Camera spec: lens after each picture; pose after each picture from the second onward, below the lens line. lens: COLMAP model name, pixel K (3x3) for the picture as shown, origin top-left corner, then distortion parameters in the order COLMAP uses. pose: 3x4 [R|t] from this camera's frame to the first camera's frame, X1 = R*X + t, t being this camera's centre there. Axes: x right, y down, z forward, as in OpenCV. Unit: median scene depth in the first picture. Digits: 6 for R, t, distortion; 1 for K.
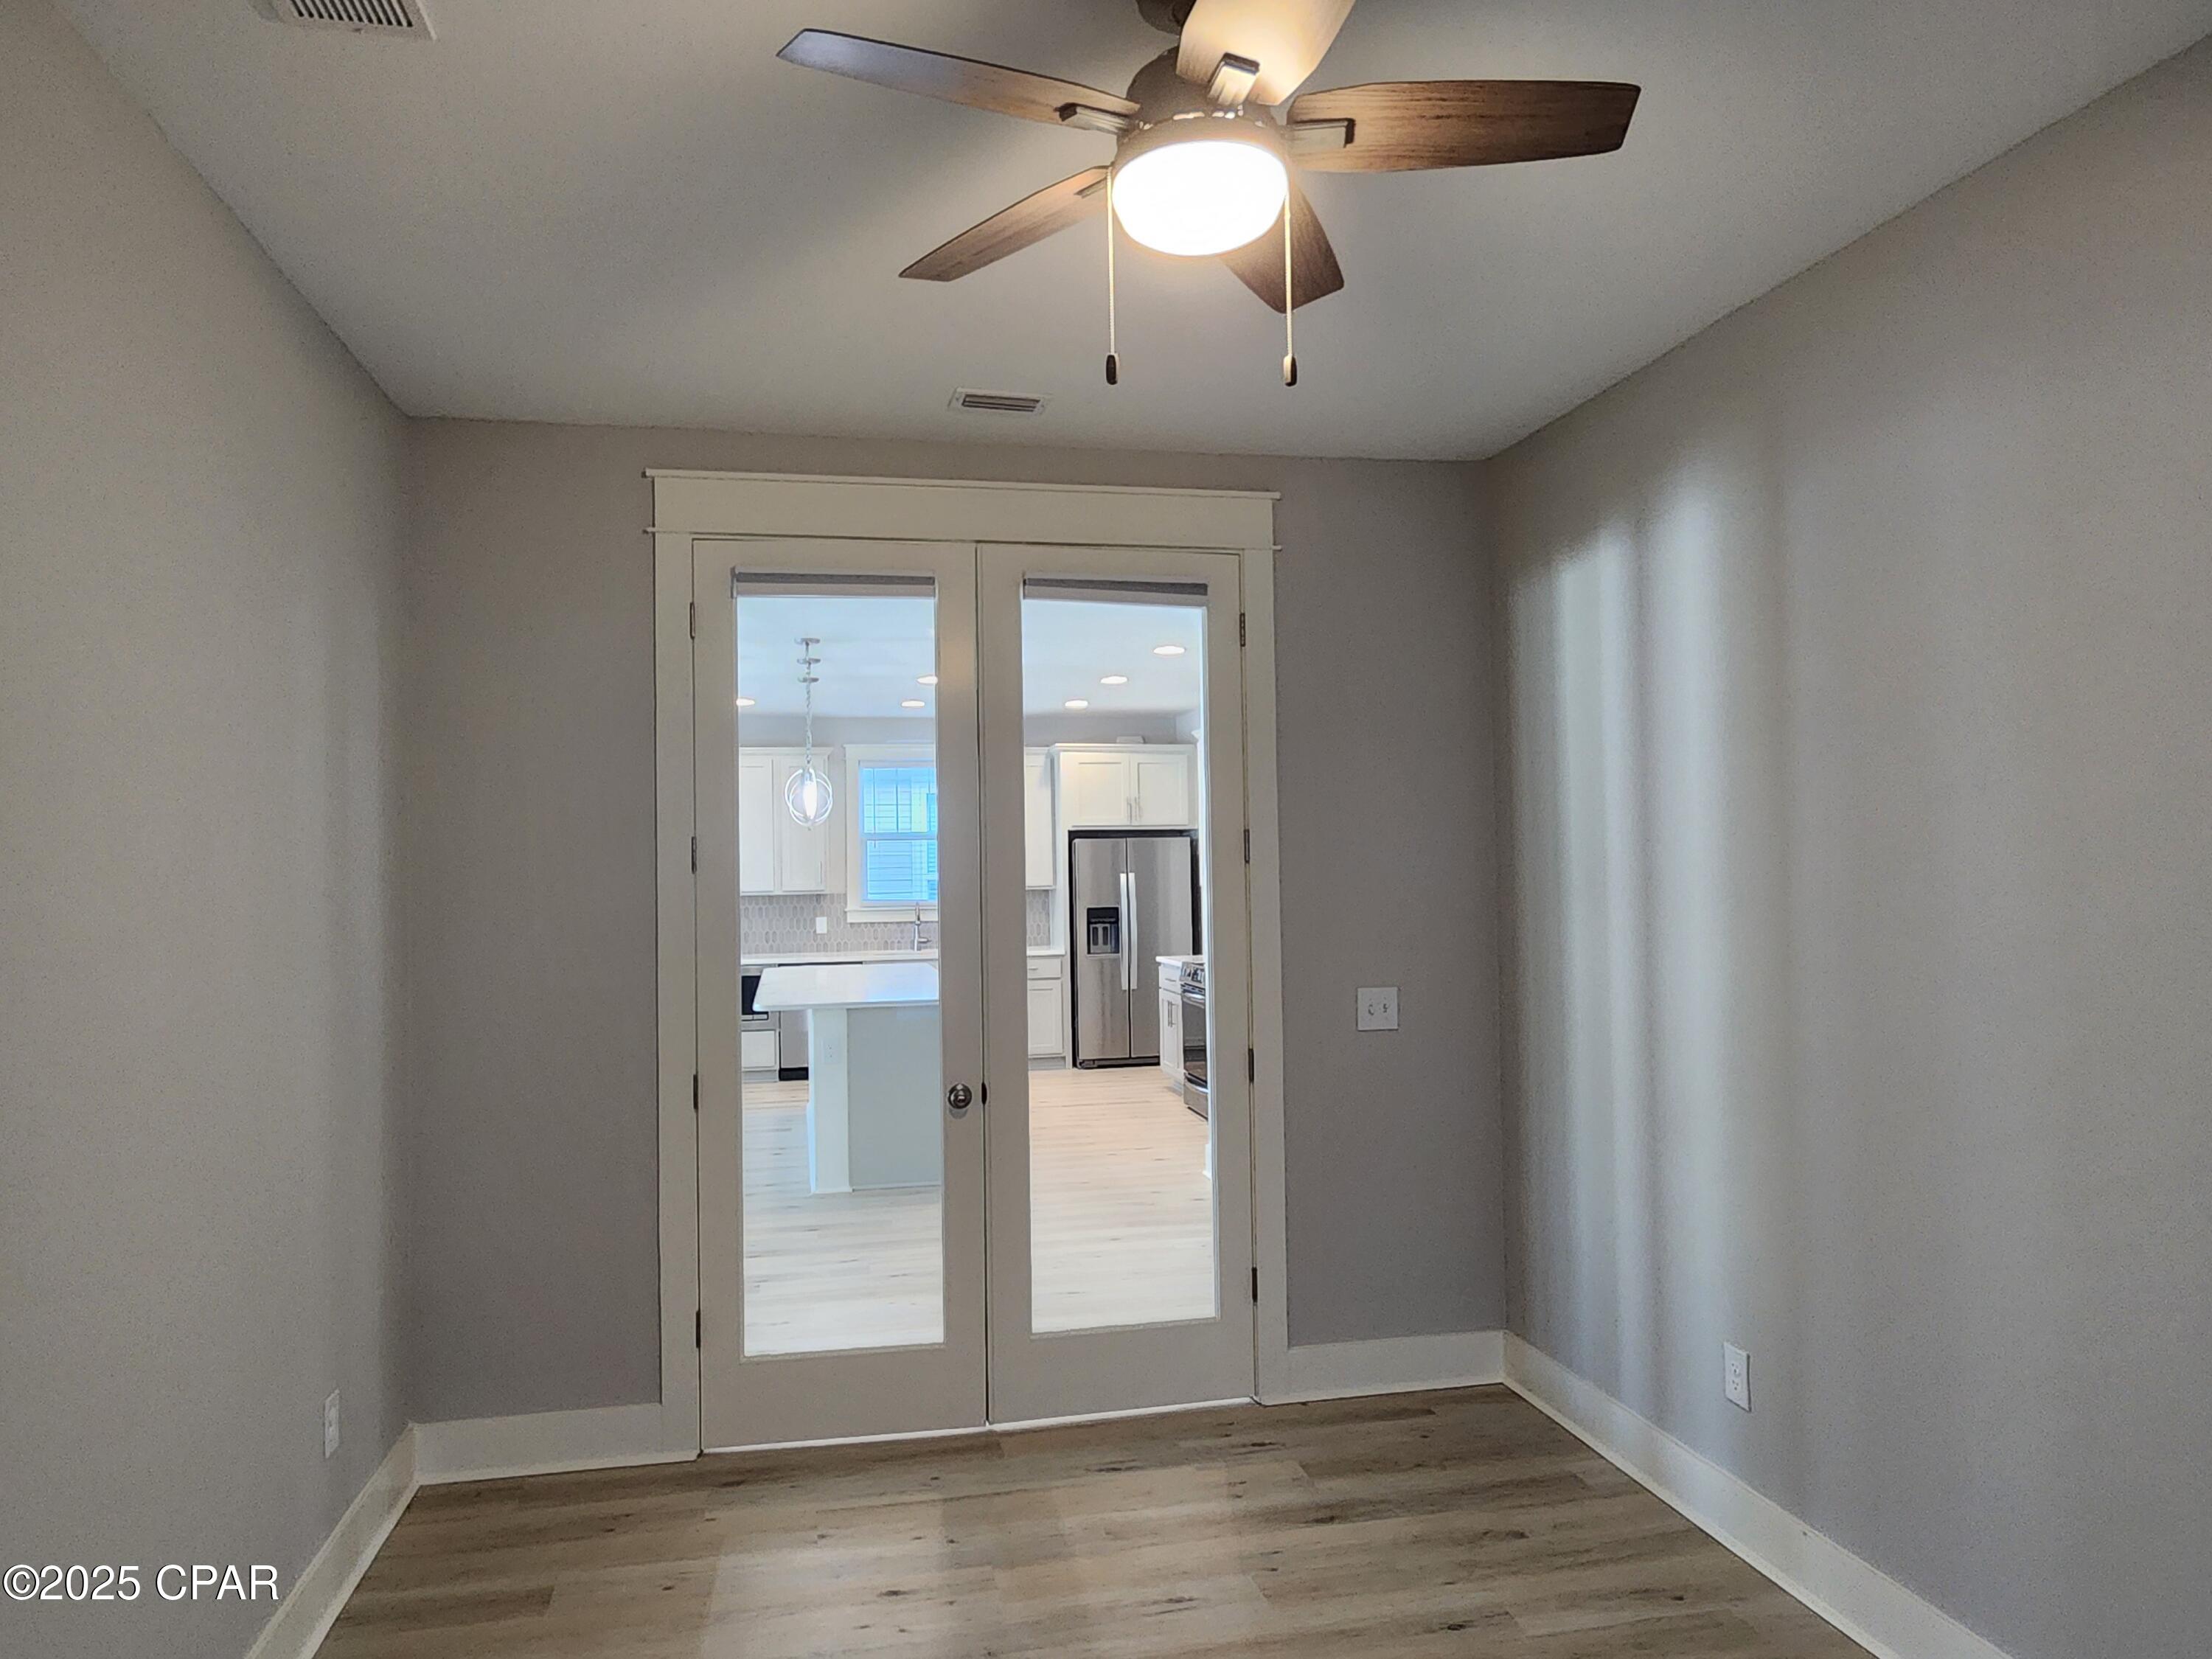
lens RADIAL K [[1437.0, 0, 1051.1], [0, 1437.0, 854.5], [0, 0, 1]] dist [-0.000015, -0.003614]
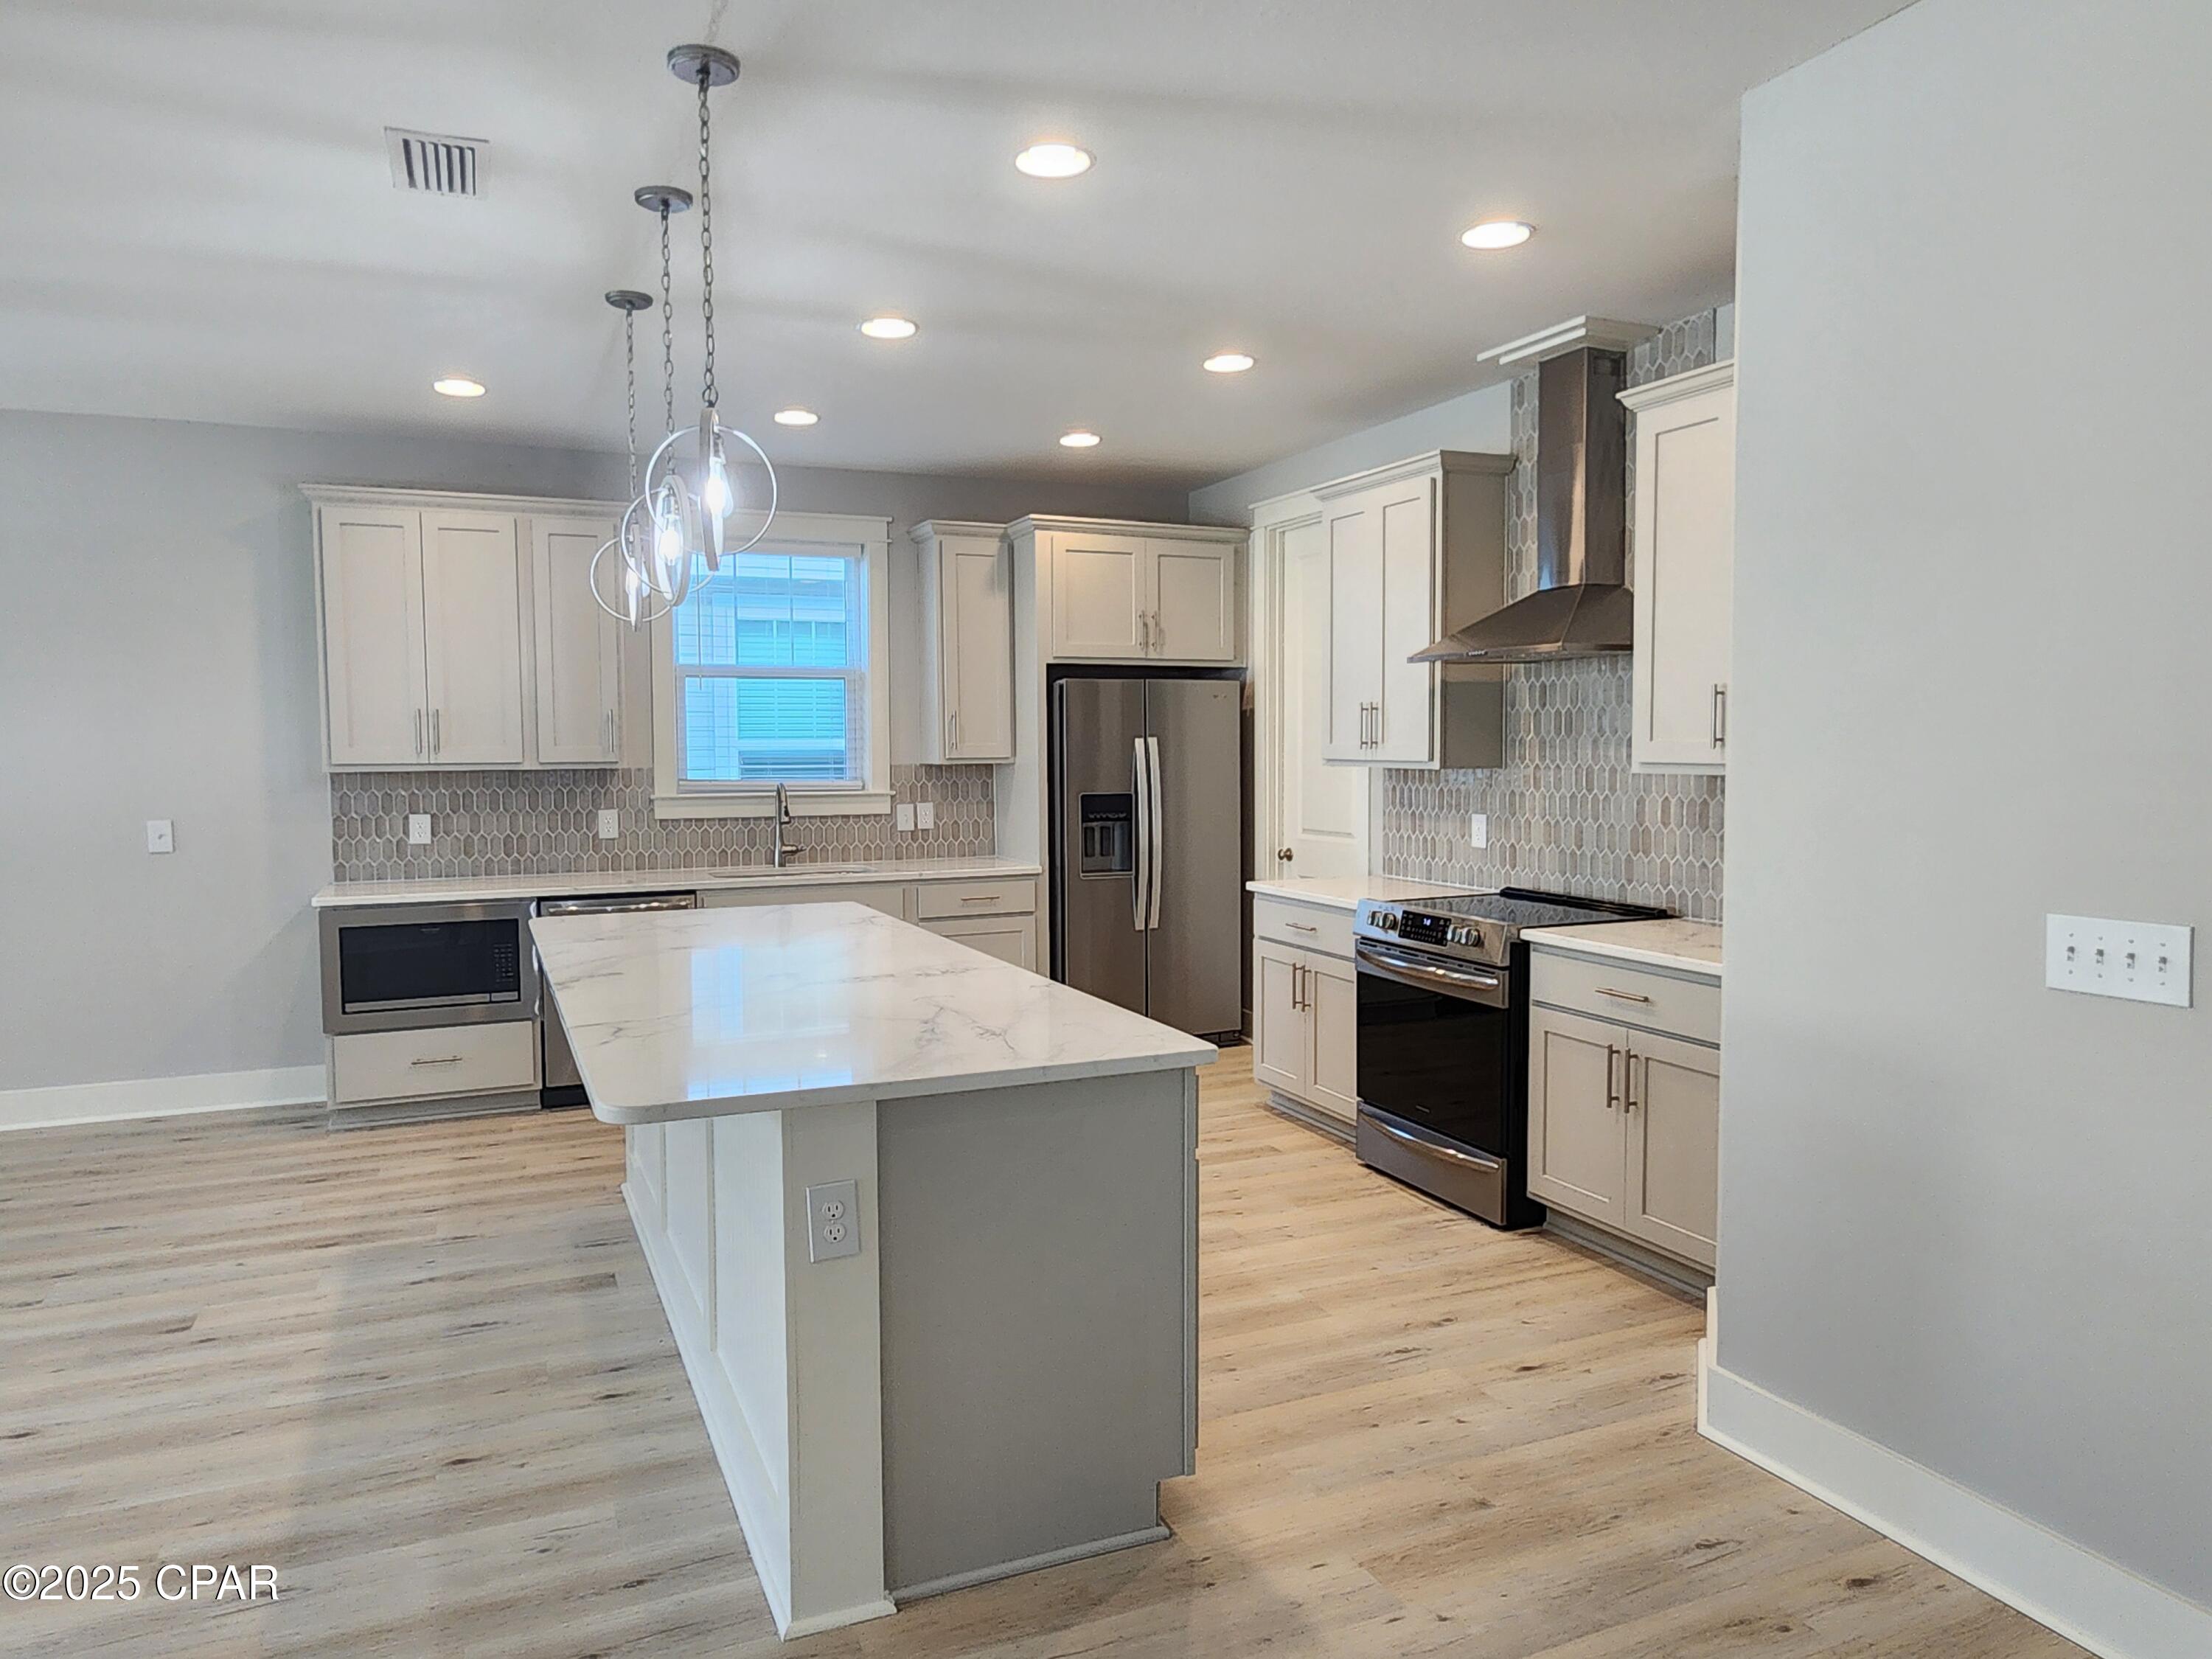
lens RADIAL K [[1437.0, 0, 1089.2], [0, 1437.0, 826.4], [0, 0, 1]] dist [-0.000015, -0.003614]
pose [[0.969851, -0.006023, 0.243625, -0.115872], [-0.015930, 0.995989, 0.088041, -0.002776], [-0.243178, -0.089267, 0.965865, 0.414682]]
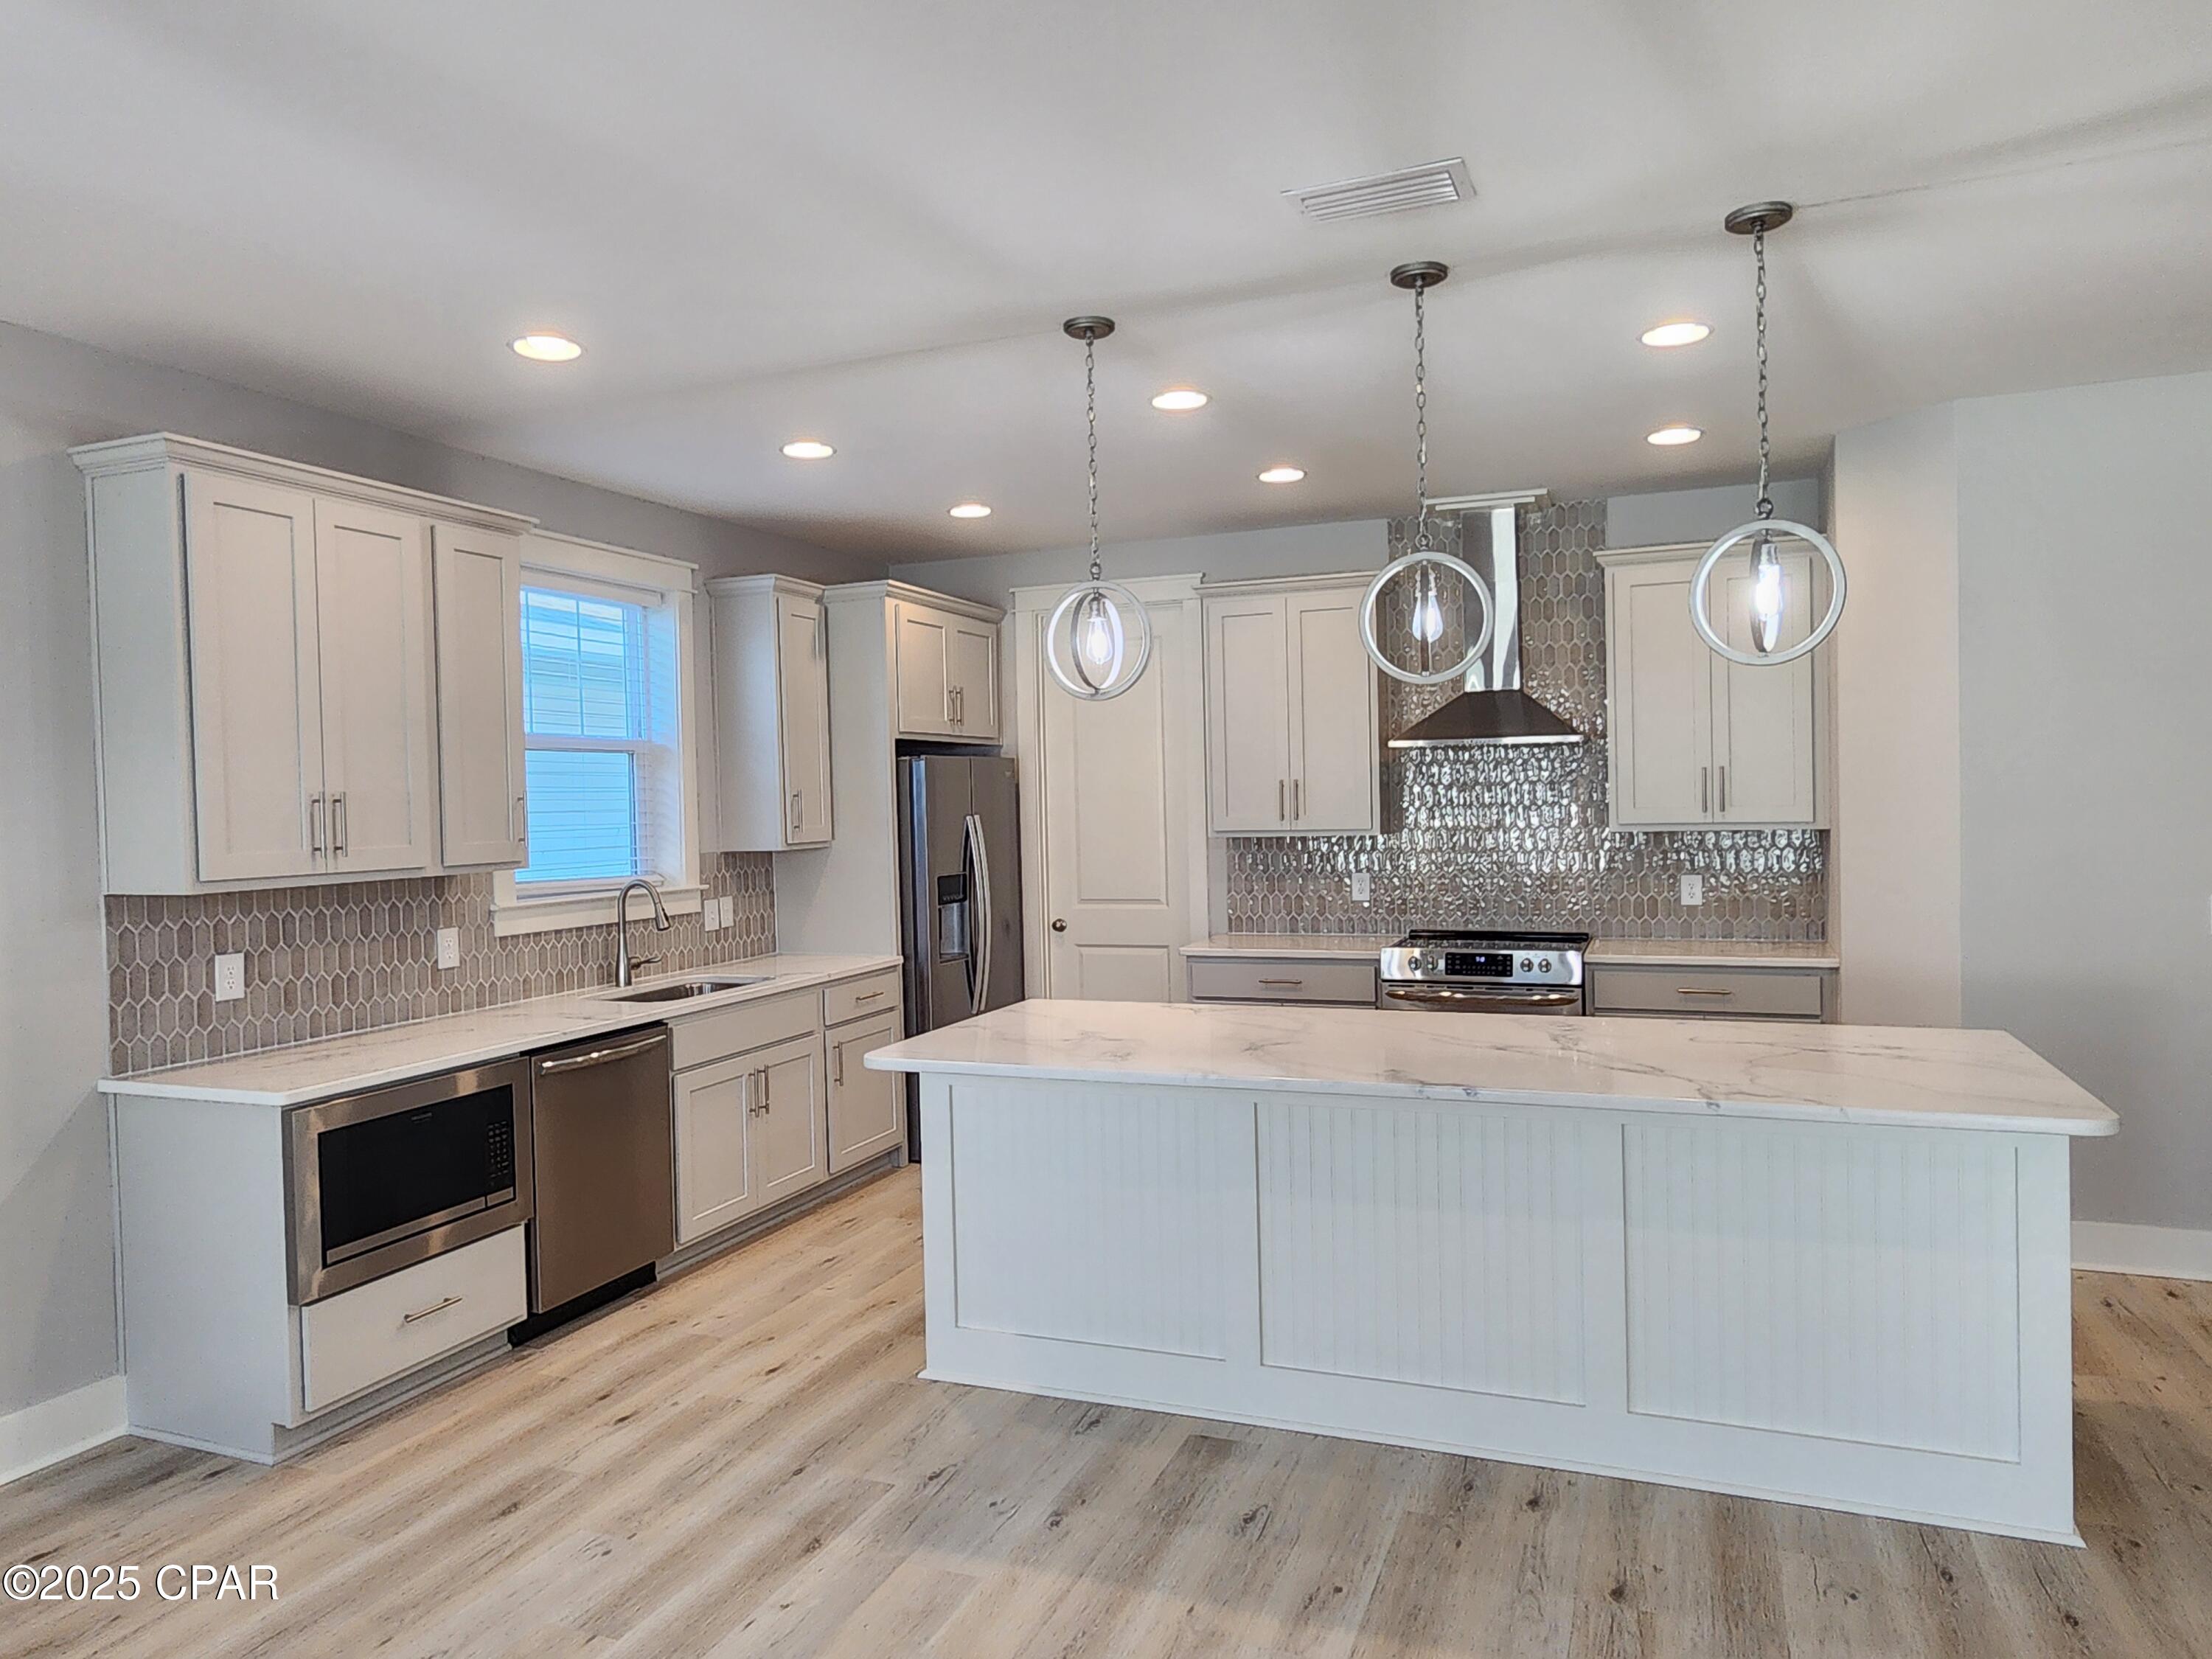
lens RADIAL K [[1437.0, 0, 1104.6], [0, 1437.0, 825.7], [0, 0, 1]] dist [-0.000015, -0.003614]
pose [[0.525636, -0.013969, 0.850595, -0.417573], [-0.011681, 0.999652, 0.023635, 0.002134], [-0.850630, -0.022360, 0.525290, 0.634943]]
